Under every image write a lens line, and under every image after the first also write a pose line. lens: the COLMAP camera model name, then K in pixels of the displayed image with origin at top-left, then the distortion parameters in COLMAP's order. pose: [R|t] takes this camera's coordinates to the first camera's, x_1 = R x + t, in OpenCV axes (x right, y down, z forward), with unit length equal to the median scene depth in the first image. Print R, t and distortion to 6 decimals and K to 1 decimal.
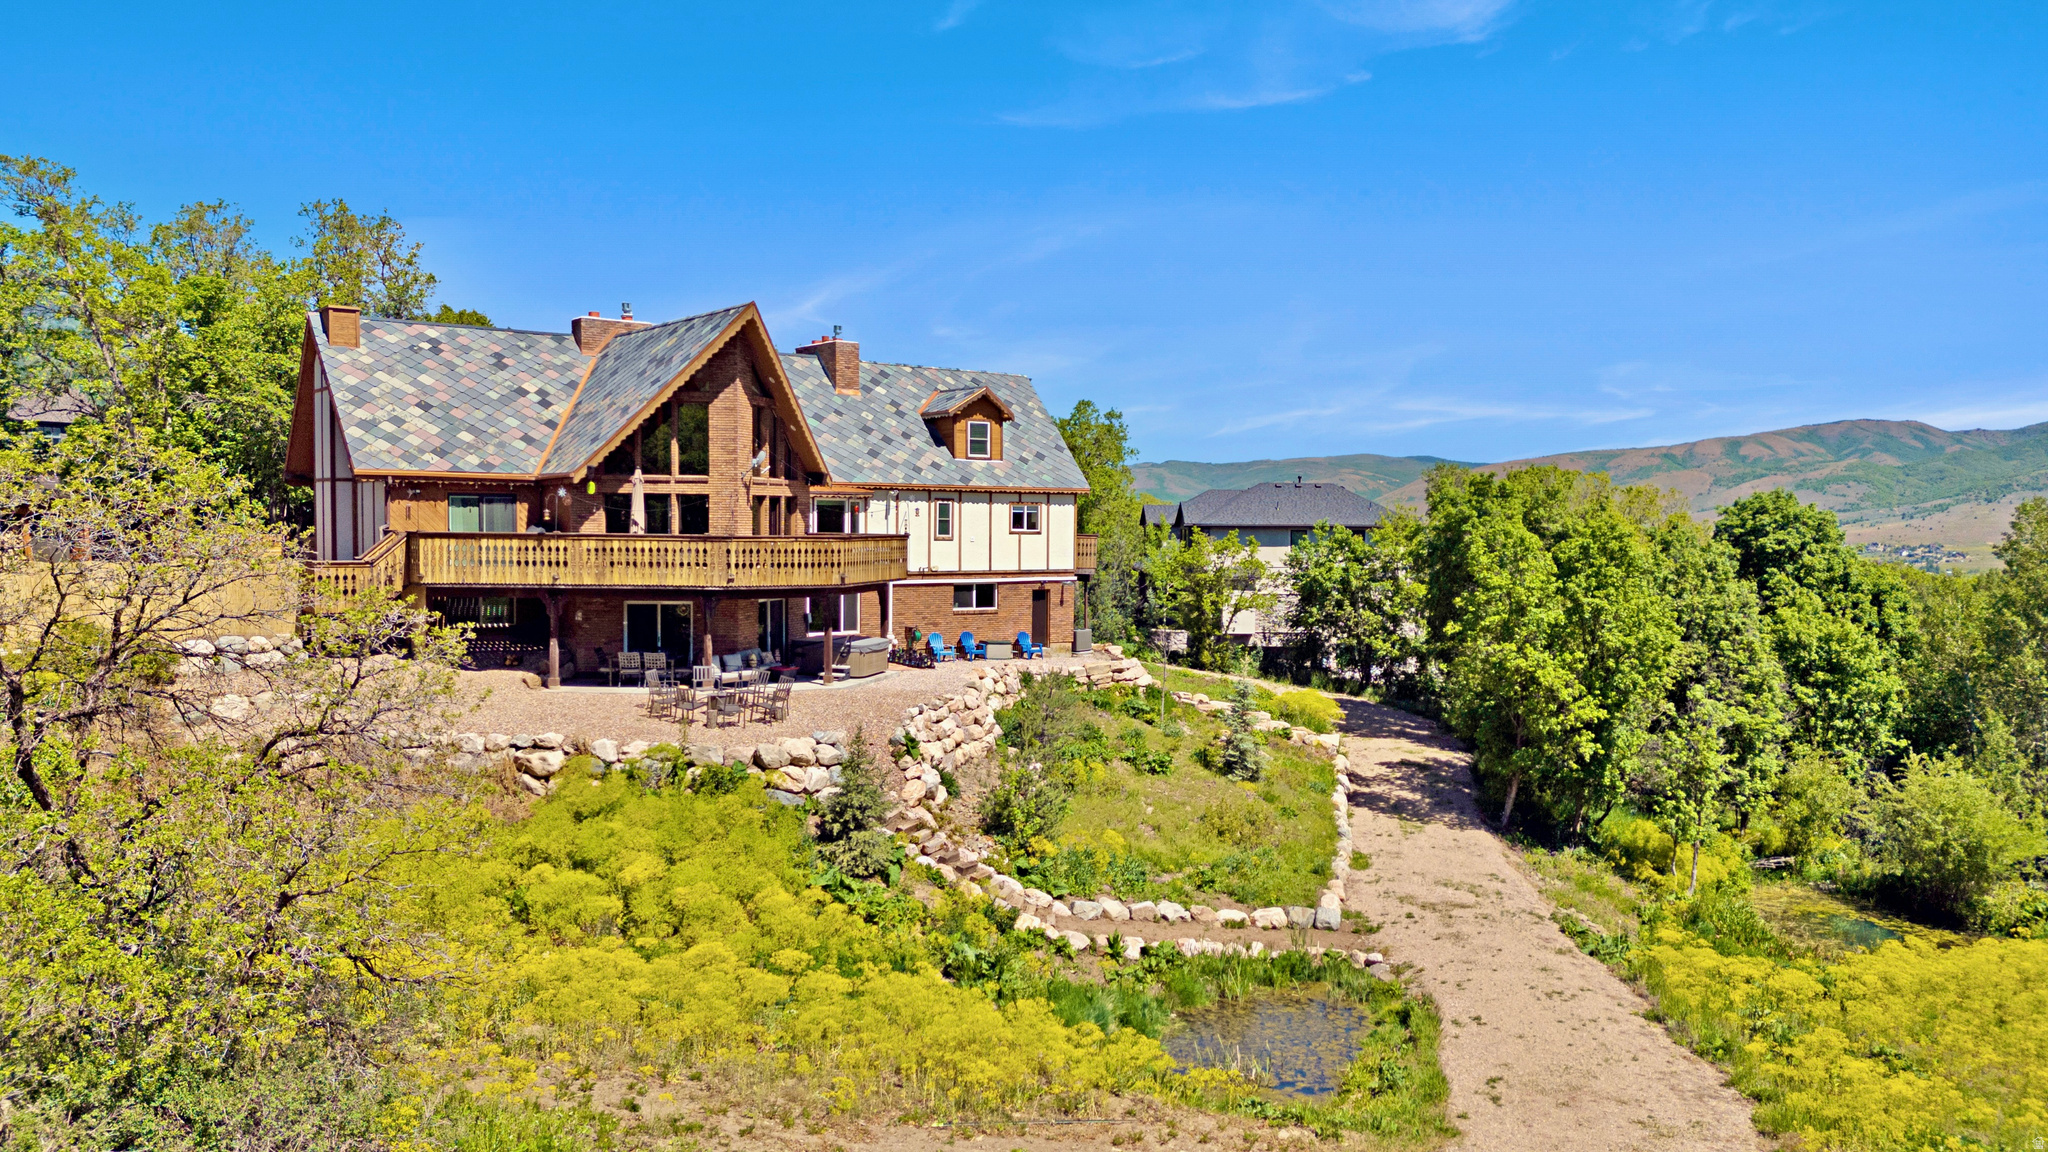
lens RADIAL K [[1496.2, 0, 1032.3], [0, 1496.2, 587.3], [0, 0, 1]] dist [0.091127, -0.093952]
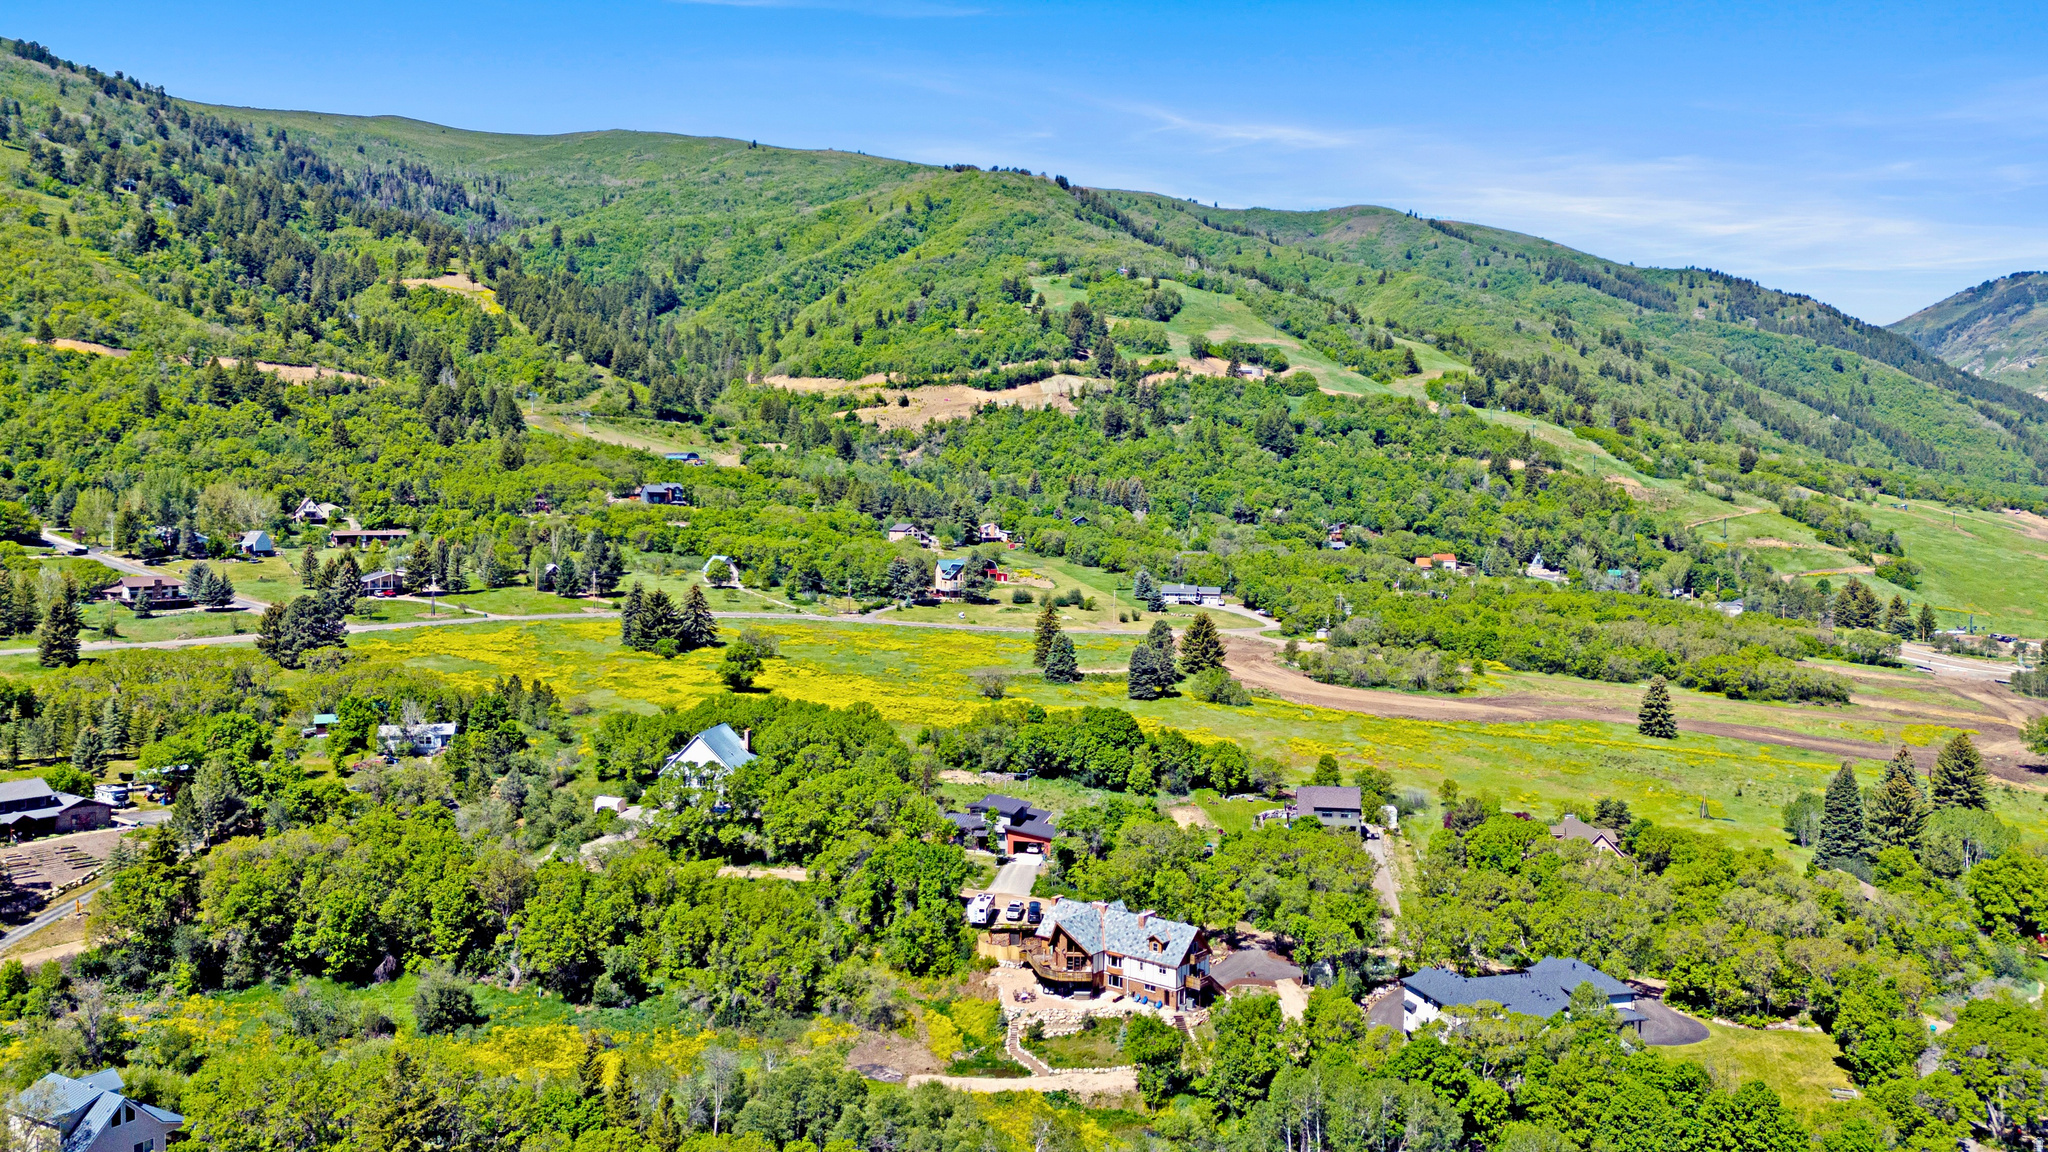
lens RADIAL K [[1496.2, 0, 1032.3], [0, 1496.2, 587.3], [0, 0, 1]] dist [0.091127, -0.093952]
pose [[0.243541, 0.039772, -0.969075, 4.234225], [-0.045575, 0.998524, 0.029527, -1.320773], [0.968819, 0.036975, 0.244994, -0.352282]]
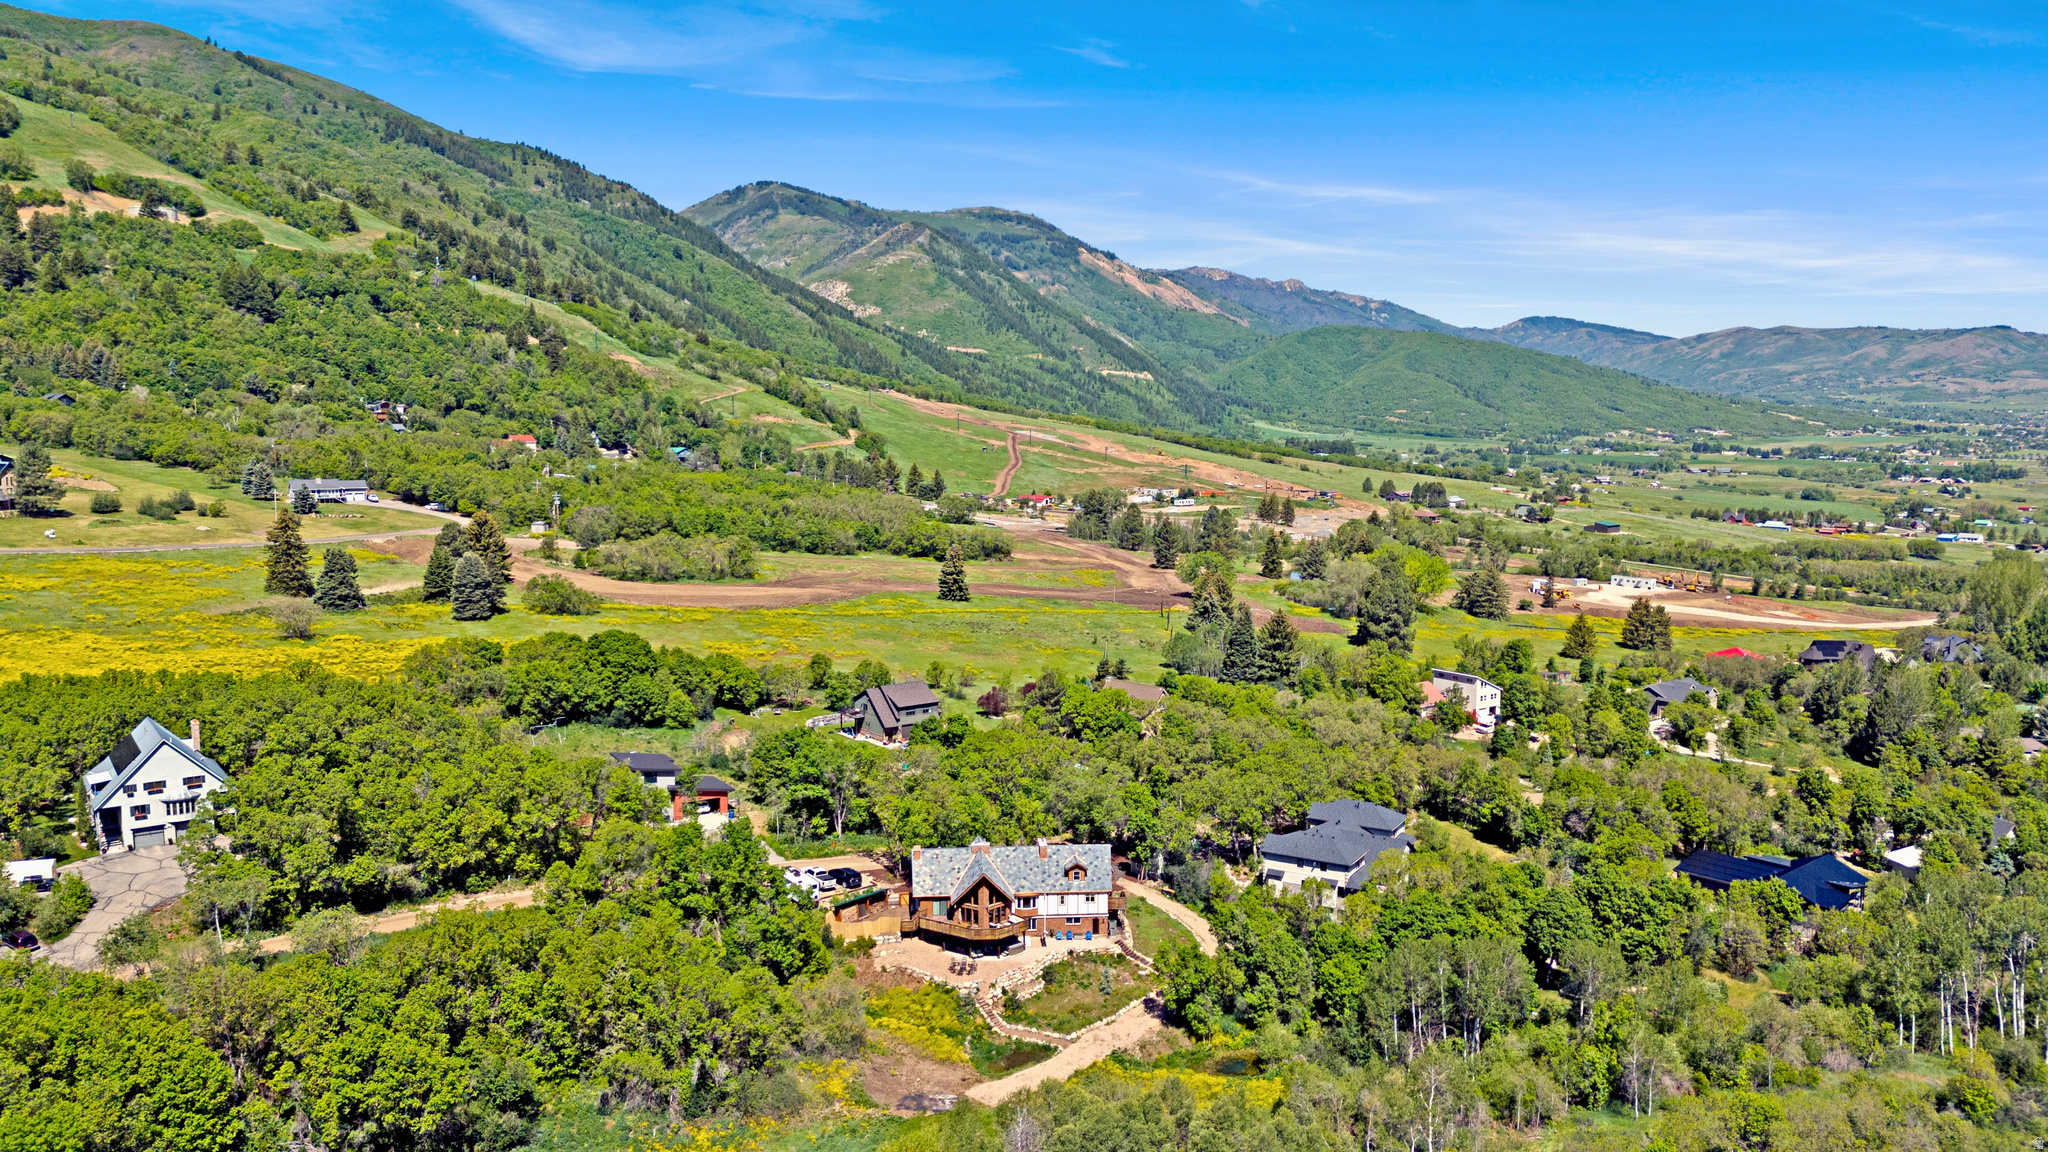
lens RADIAL K [[1496.2, 0, 1032.3], [0, 1496.2, 587.3], [0, 0, 1]] dist [0.091127, -0.093952]
pose [[0.846432, 0.059362, -0.529178, 1.999532], [-0.016120, 0.996168, 0.085964, -1.263627], [0.532253, -0.064233, 0.844145, -2.347777]]
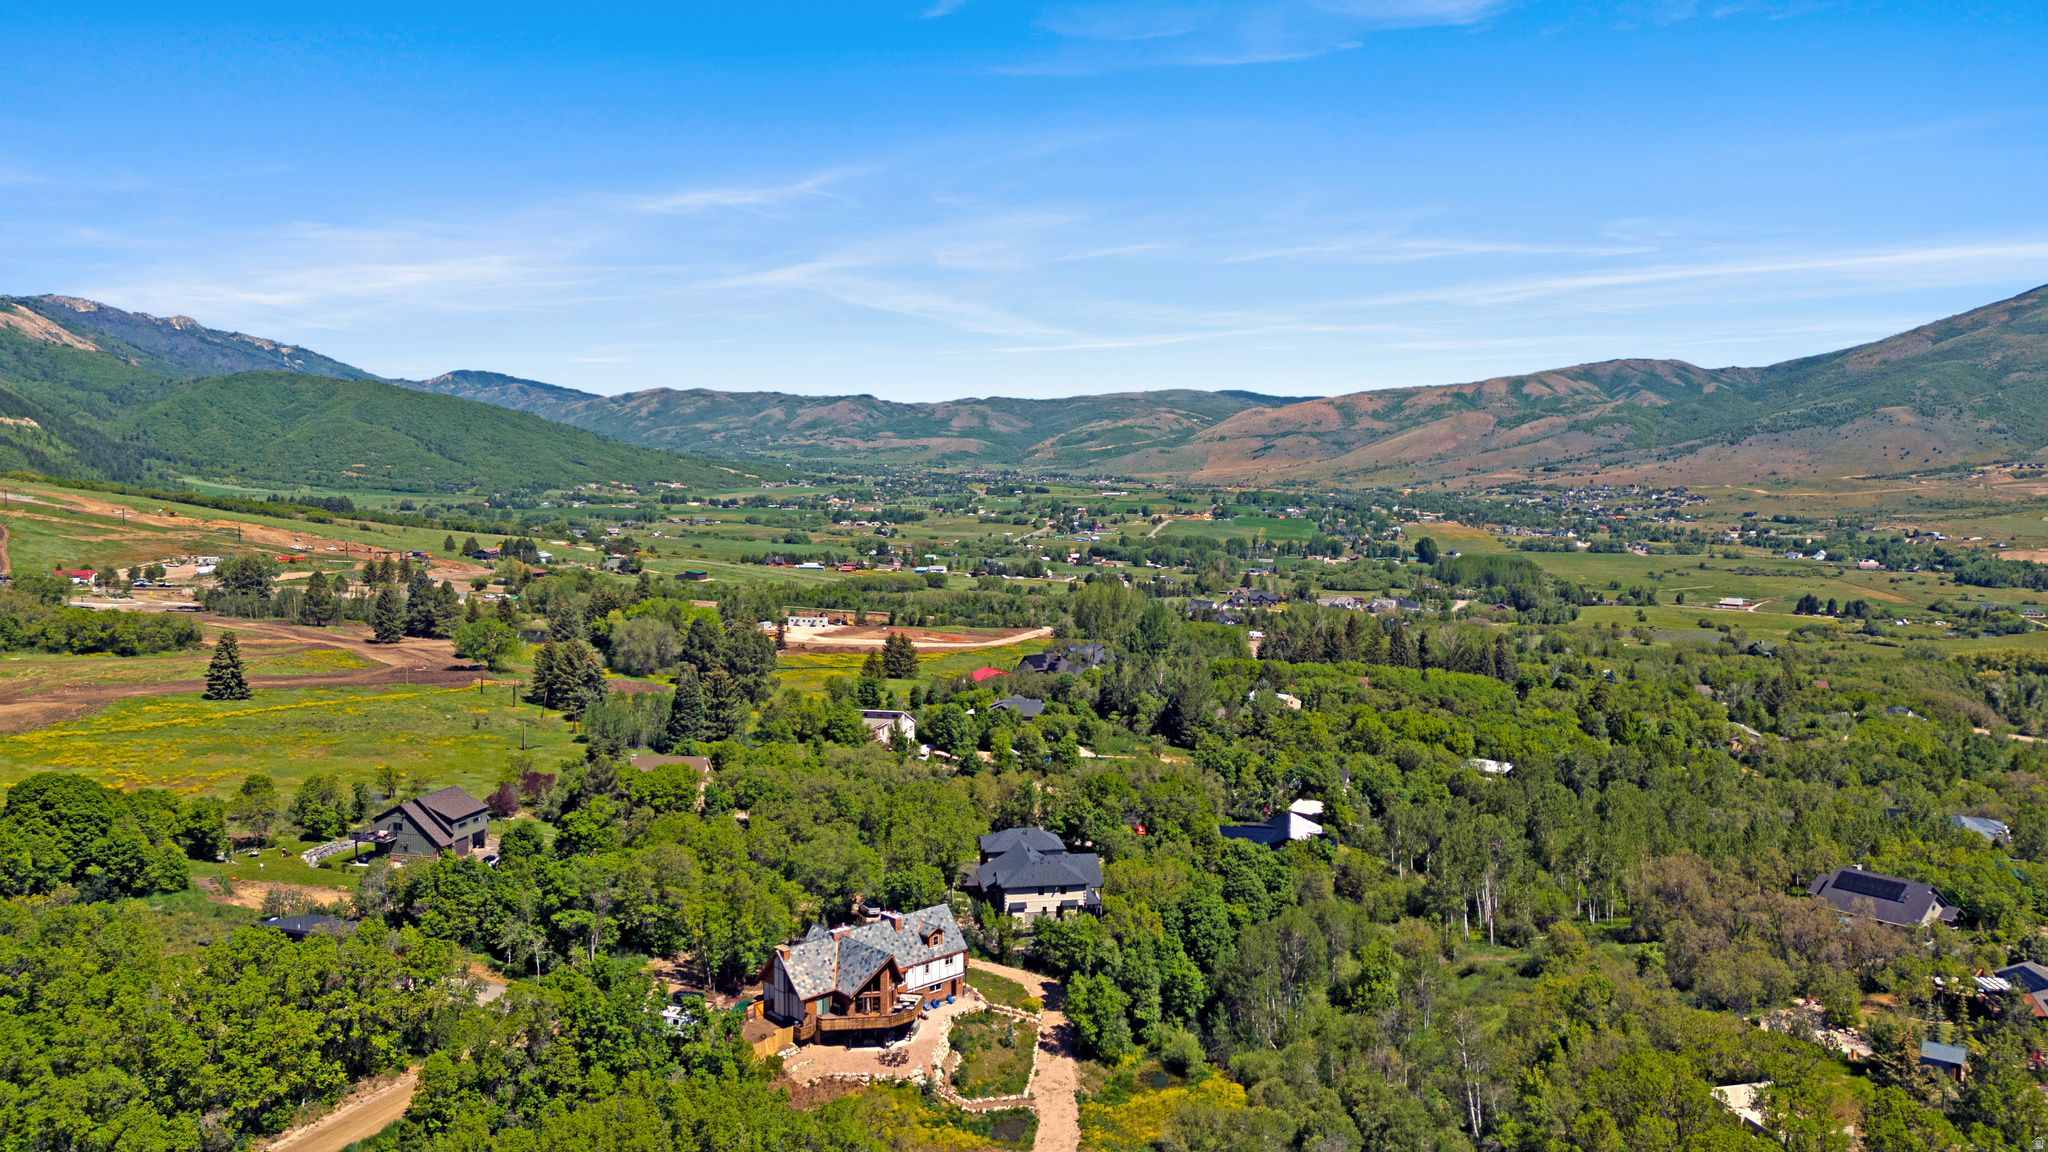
lens RADIAL K [[1496.2, 0, 1032.3], [0, 1496.2, 587.3], [0, 0, 1]] dist [0.091127, -0.093952]
pose [[0.993148, -0.019375, 0.115244, -0.232075], [0.013701, 0.998664, 0.049825, -1.266768], [-0.116055, -0.047904, 0.992087, -2.846722]]
